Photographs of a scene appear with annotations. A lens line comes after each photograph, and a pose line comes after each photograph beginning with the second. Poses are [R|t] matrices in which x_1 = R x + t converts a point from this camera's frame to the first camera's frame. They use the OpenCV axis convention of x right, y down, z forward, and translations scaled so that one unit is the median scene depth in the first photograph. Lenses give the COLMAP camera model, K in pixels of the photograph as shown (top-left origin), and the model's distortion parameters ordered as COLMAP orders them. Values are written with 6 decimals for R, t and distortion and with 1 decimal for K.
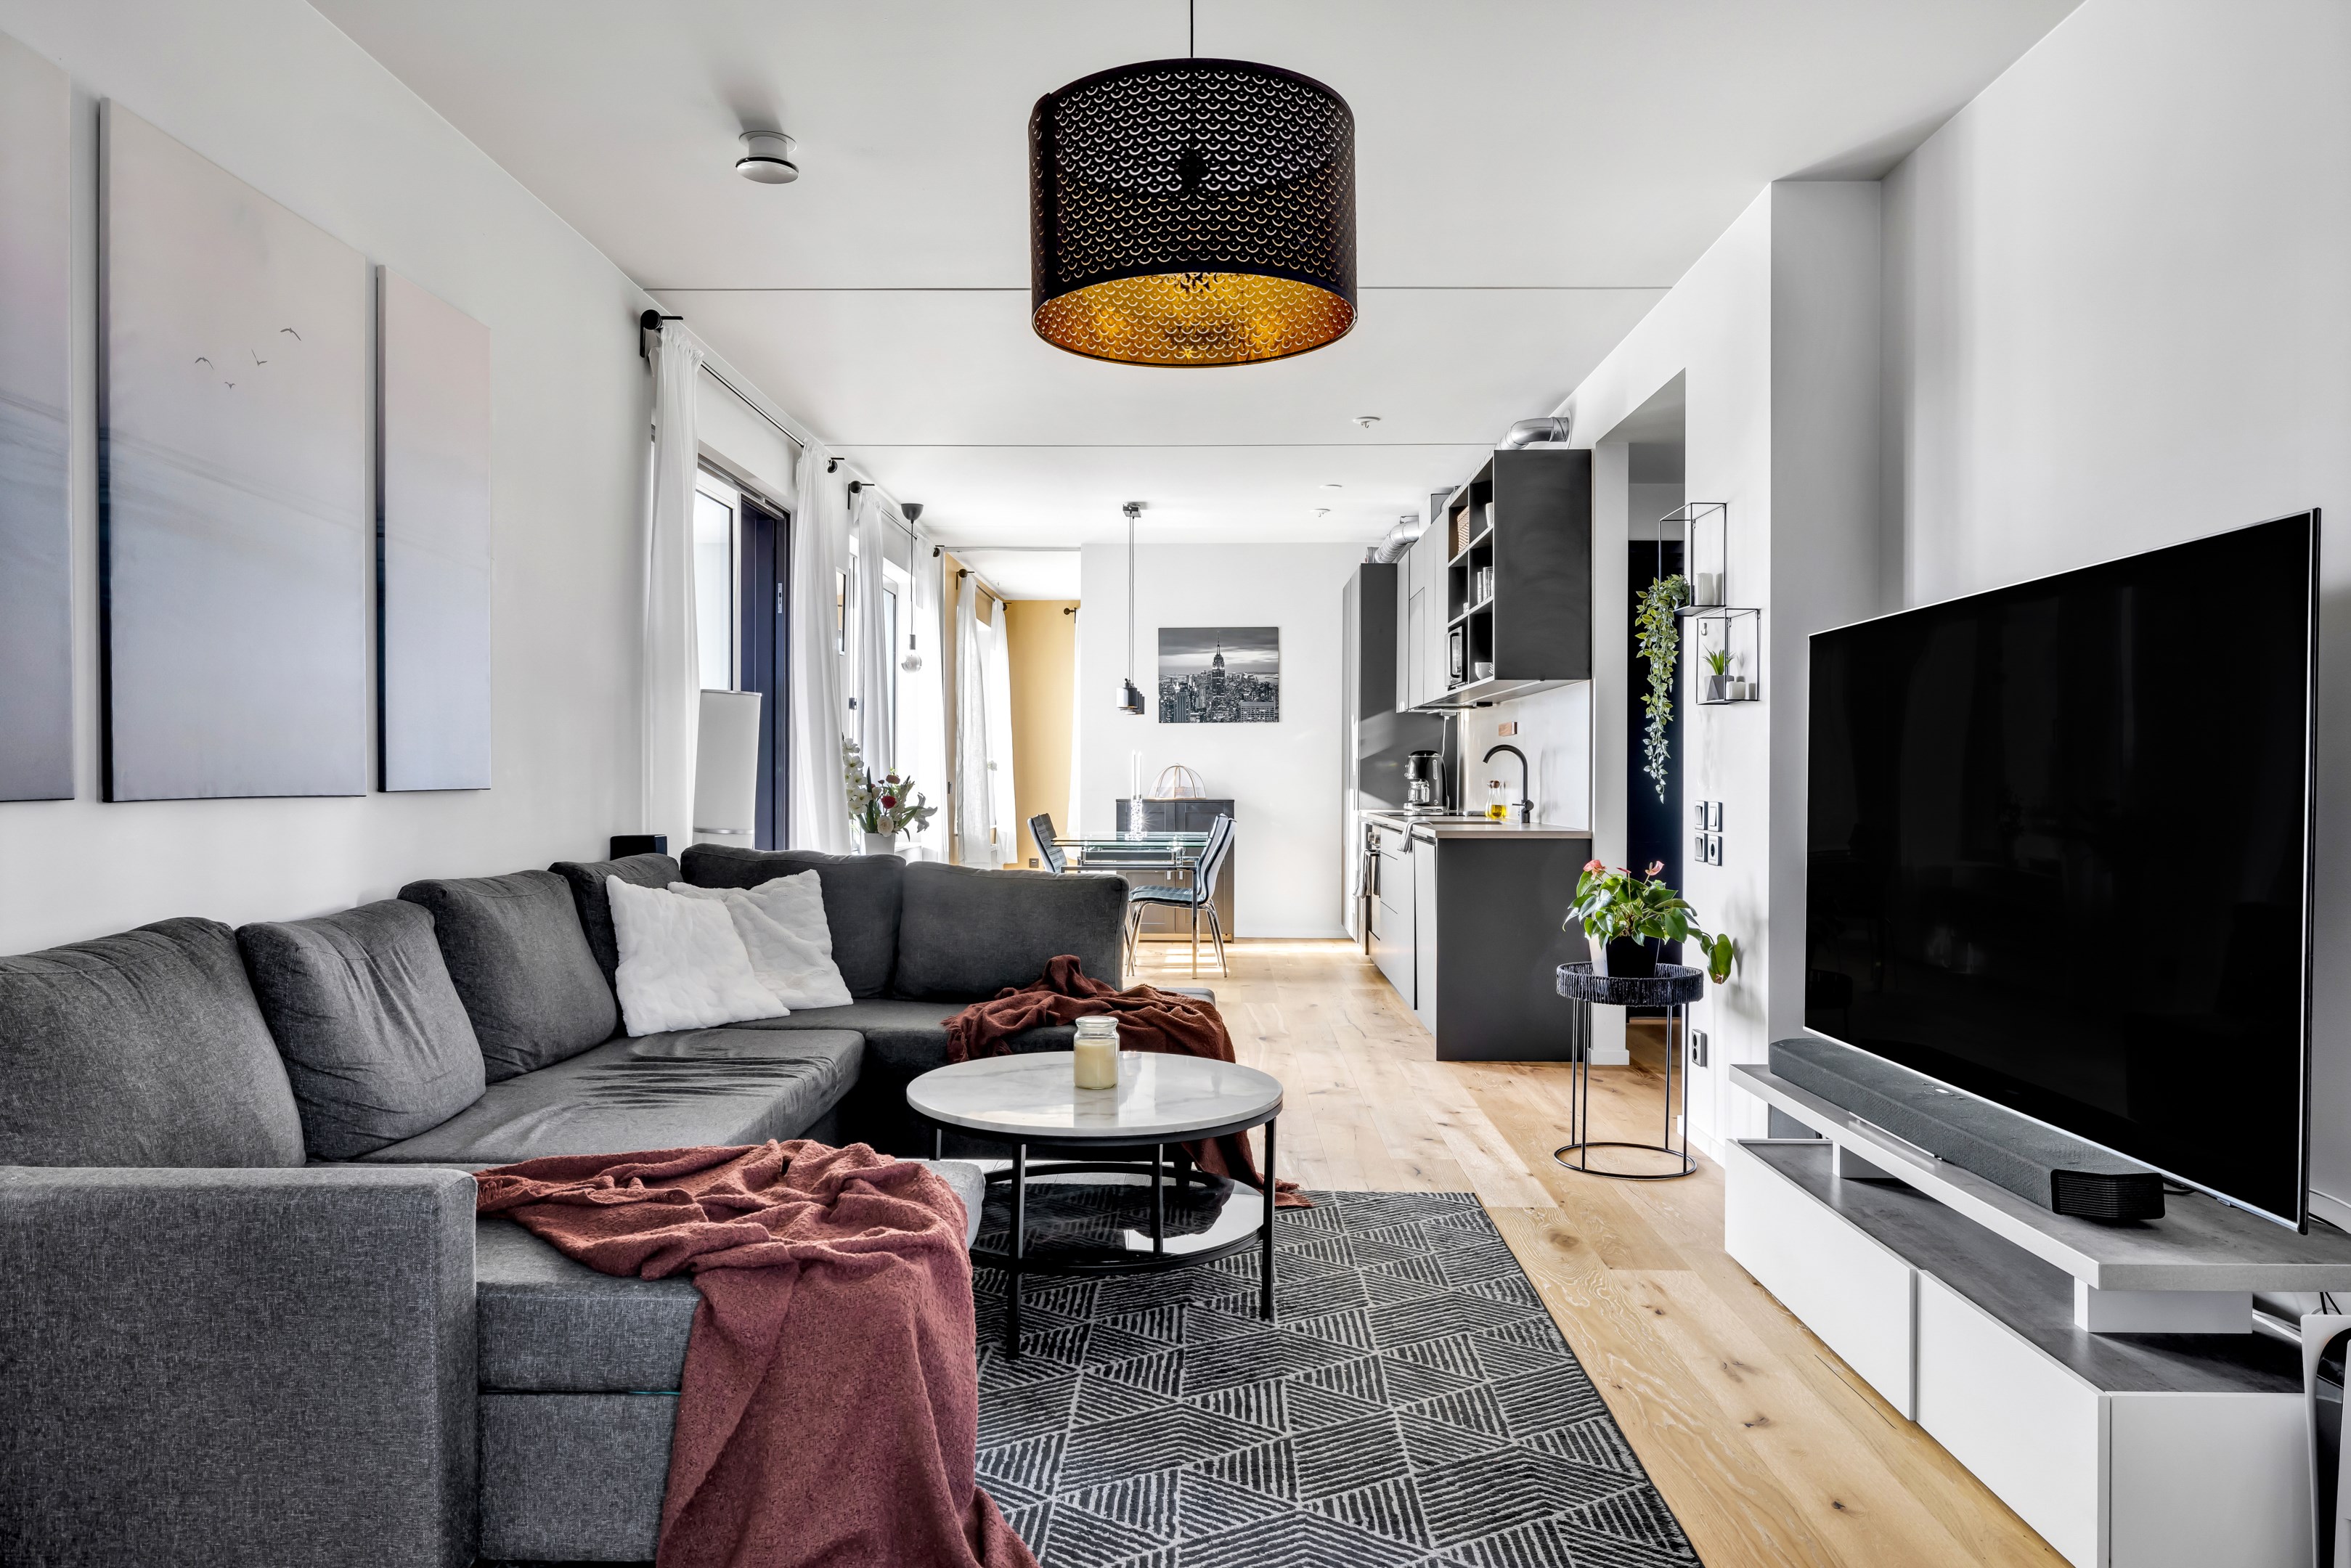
lens RADIAL K [[1383.9, 0, 1164.5], [0, 1383.9, 775.7], [0, 0, 1]] dist [-0.011922, 0.000861]
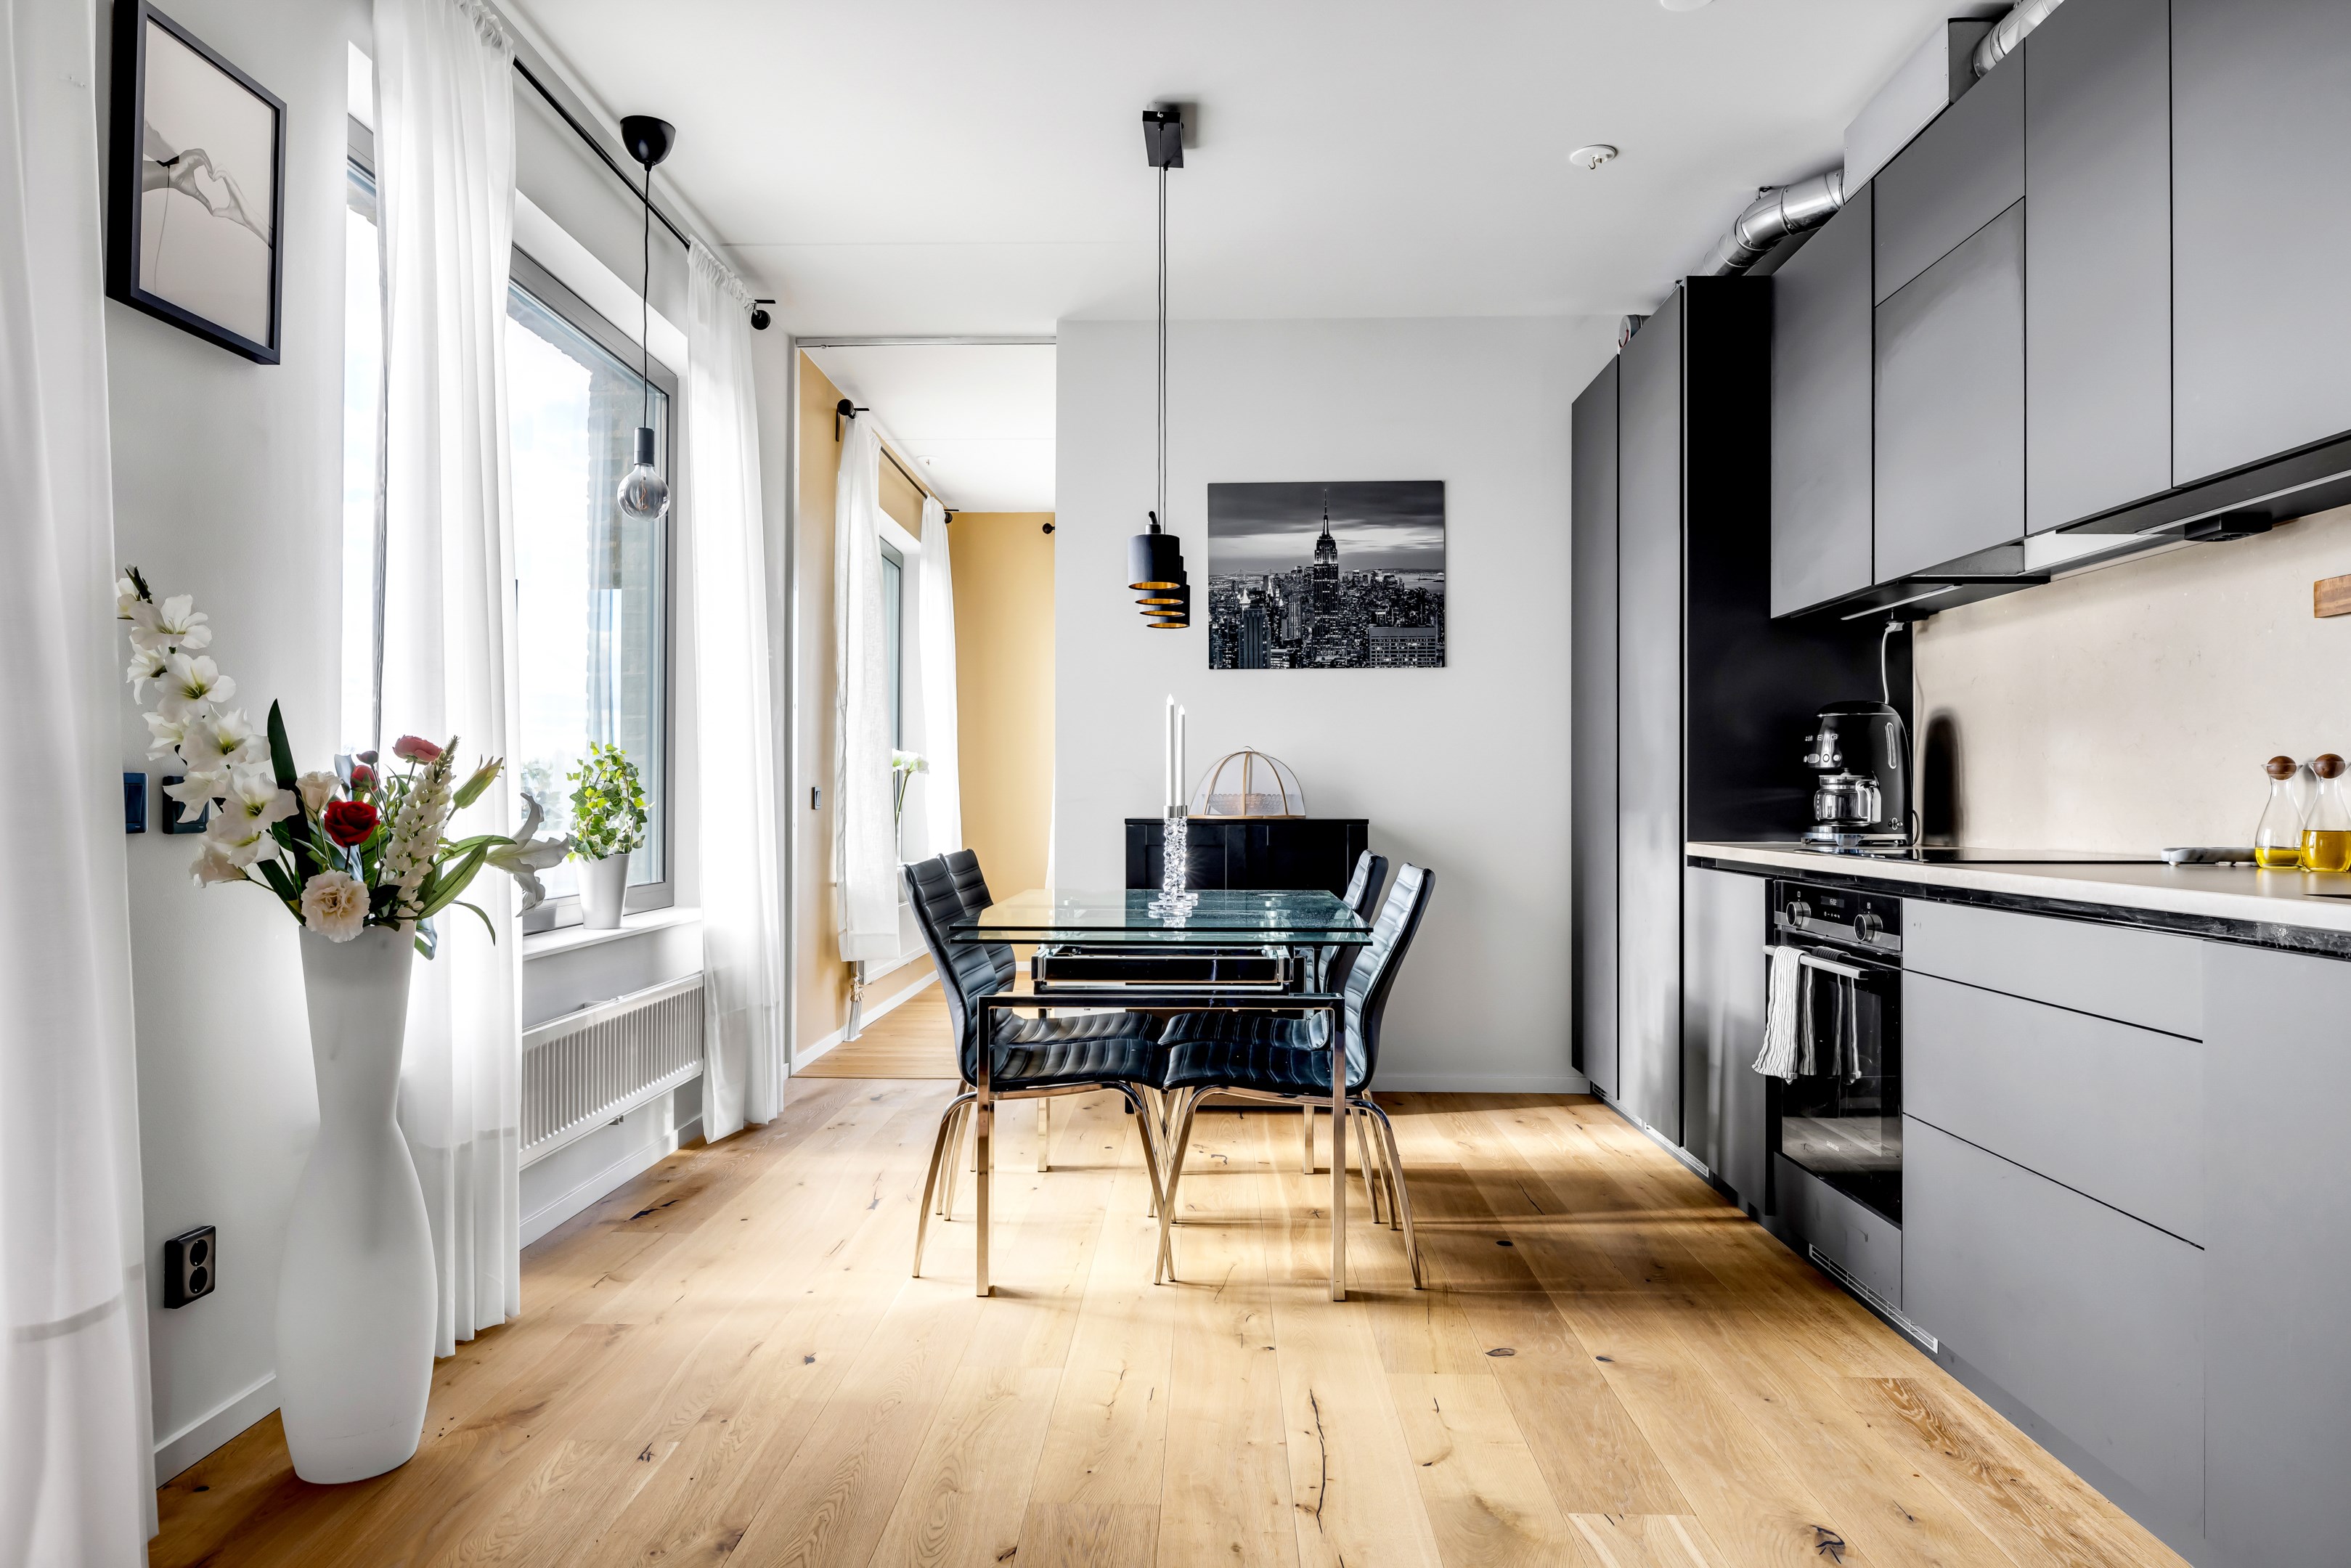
lens RADIAL K [[1383.9, 0, 1164.5], [0, 1383.9, 775.7], [0, 0, 1]] dist [-0.011922, 0.000861]
pose [[0.999995, 0.000203, -0.003221, -0.018819], [-0.000259, 0.999846, -0.017532, 0.010148], [0.003217, 0.017533, 0.999841, 0.492566]]
